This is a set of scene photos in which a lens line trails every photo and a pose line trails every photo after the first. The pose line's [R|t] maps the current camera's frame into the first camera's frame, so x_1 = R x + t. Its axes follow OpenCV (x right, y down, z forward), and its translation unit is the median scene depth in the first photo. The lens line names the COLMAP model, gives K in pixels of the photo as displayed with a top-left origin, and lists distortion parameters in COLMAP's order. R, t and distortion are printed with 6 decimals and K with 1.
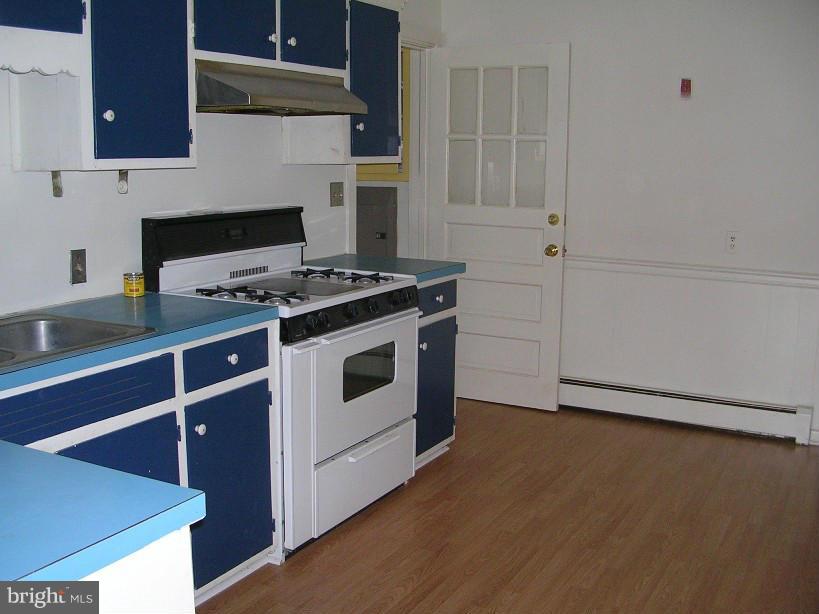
lens RADIAL K [[931.7, 0, 410.9], [0, 931.7, 305.1], [0, 0, 1]] dist [-0.012835, 0.000000]
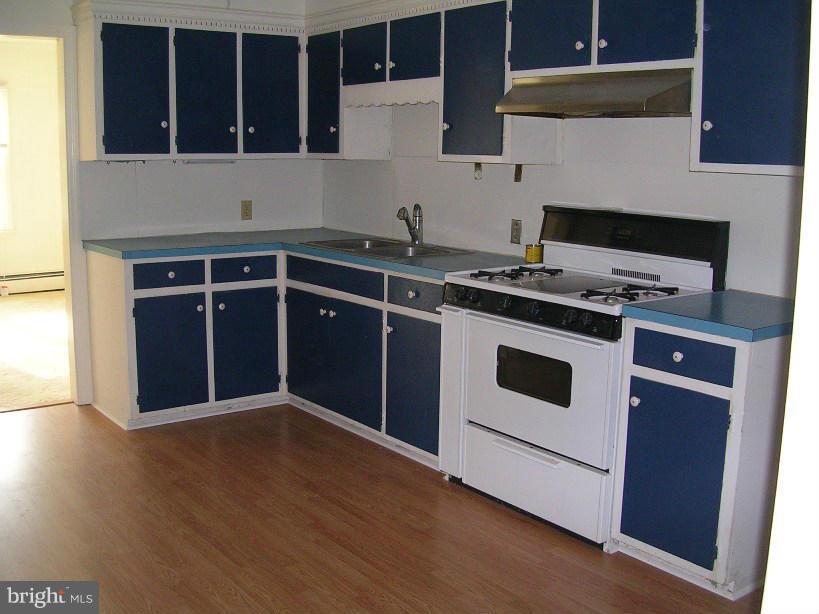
lens RADIAL K [[931.7, 0, 410.8], [0, 931.7, 308.3], [0, 0, 1]] dist [-0.012835, 0.000000]
pose [[-0.408544, 0.138106, -0.902230, 0.940624], [-0.176942, 0.957751, 0.226727, -0.208912], [0.895423, 0.252271, -0.366847, 1.310334]]
